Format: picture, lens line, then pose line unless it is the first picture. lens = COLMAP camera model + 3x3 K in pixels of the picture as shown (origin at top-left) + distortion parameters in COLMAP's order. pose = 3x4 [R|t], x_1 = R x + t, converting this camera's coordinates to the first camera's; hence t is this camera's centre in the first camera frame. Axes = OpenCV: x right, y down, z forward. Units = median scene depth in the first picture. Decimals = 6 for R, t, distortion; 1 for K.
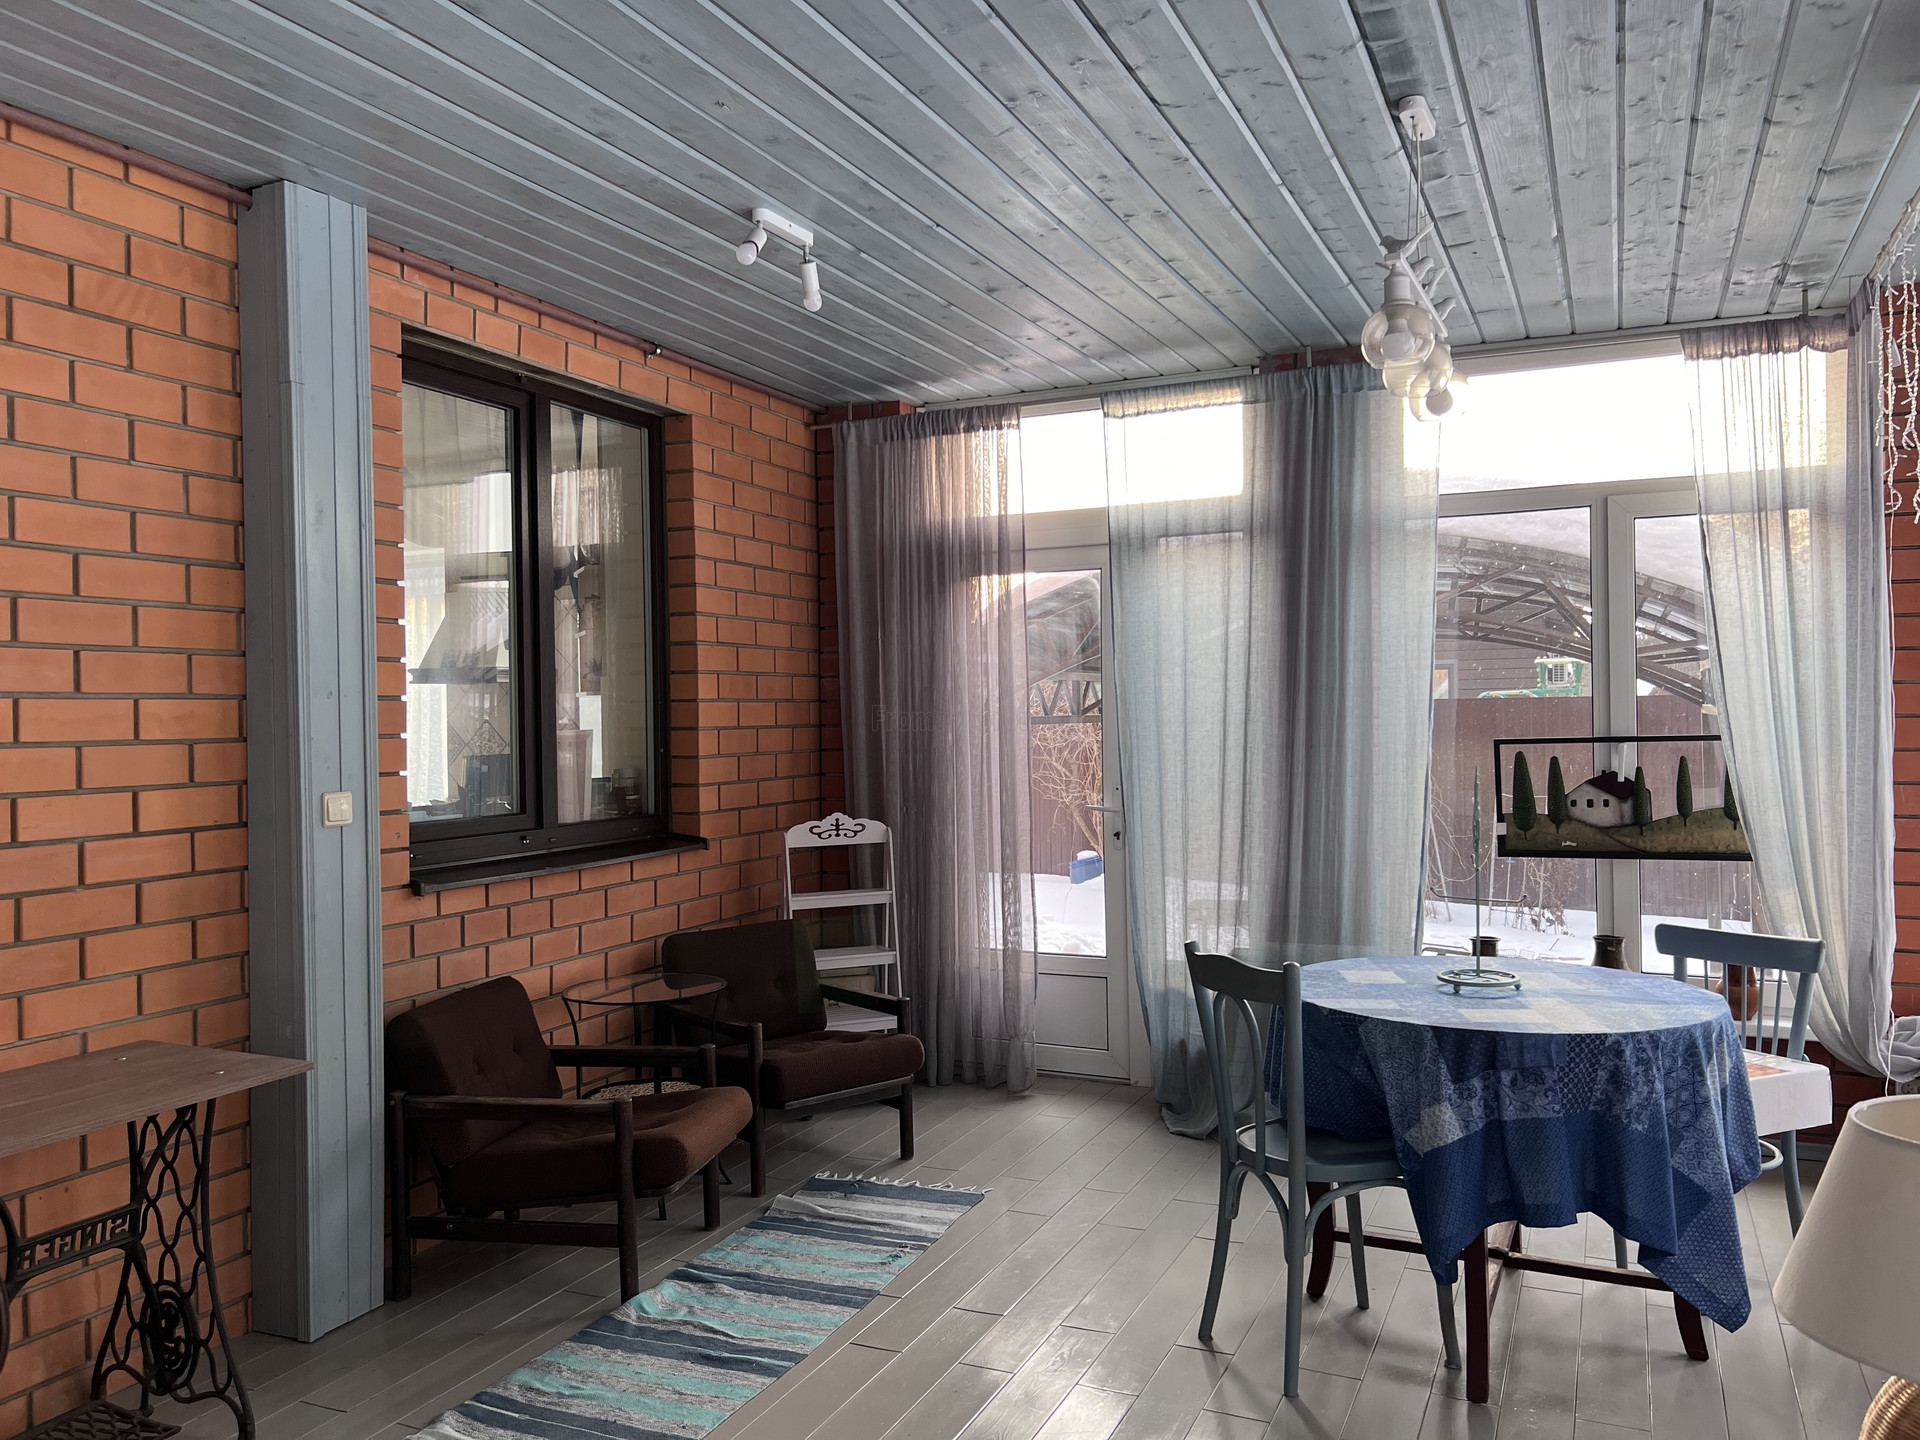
lens RADIAL K [[1452.4, 0, 961.3], [0, 1452.4, 714.2], [0, 0, 1]] dist [0.047132, -0.035889]
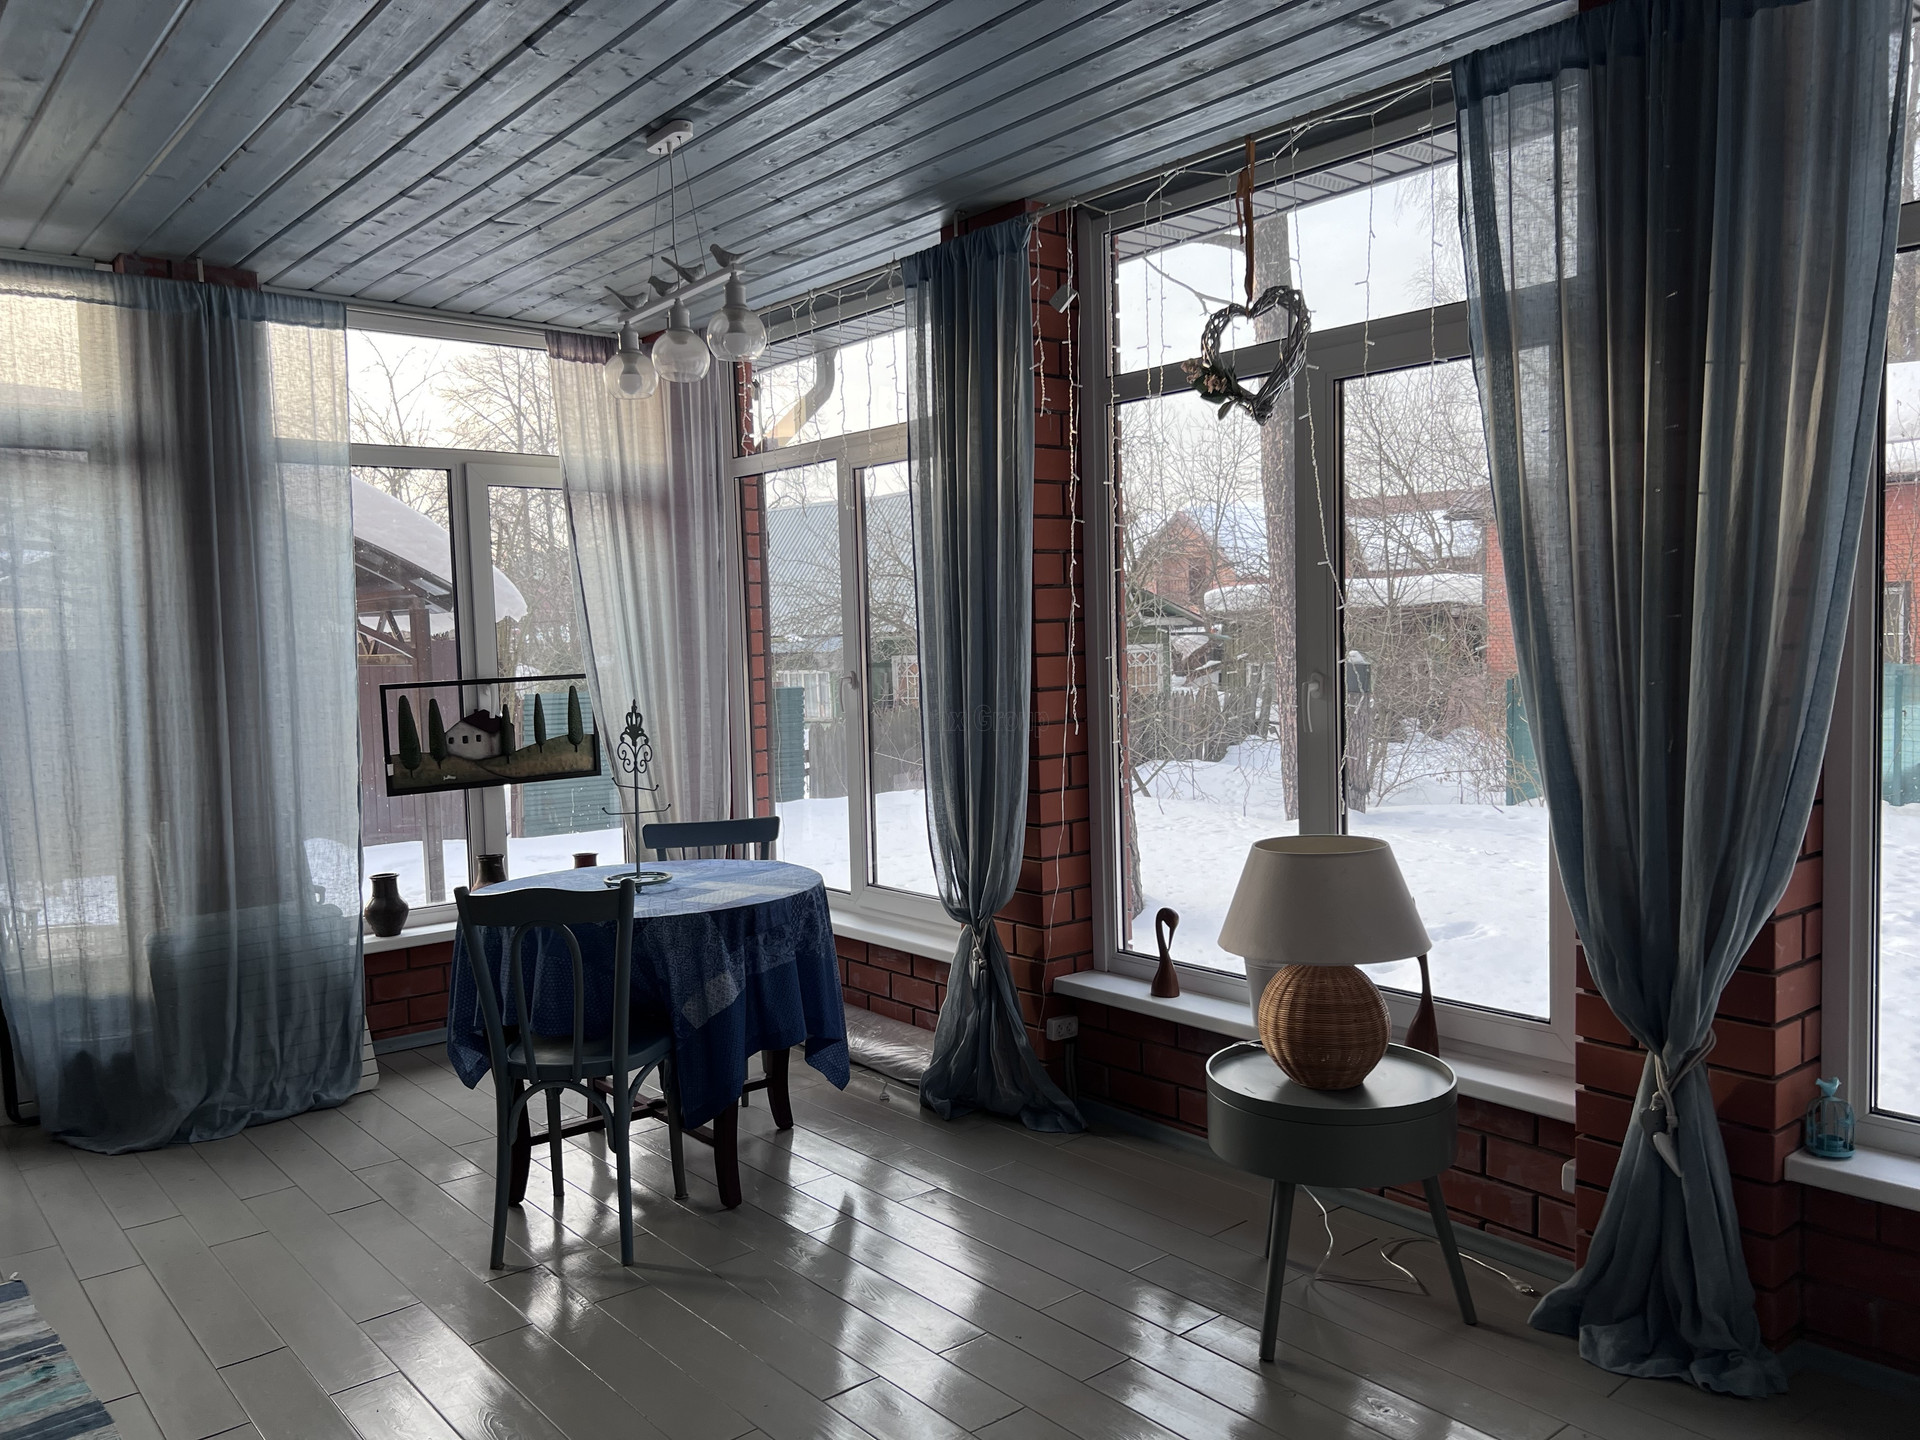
lens RADIAL K [[1452.4, 0, 961.2], [0, 1452.4, 718.7], [0, 0, 1]] dist [0.047132, -0.035889]
pose [[0.436151, -0.049193, 0.898528, -0.404702], [0.020289, 0.998788, 0.044834, 0.003041], [-0.899645, -0.001324, 0.436621, 0.177779]]
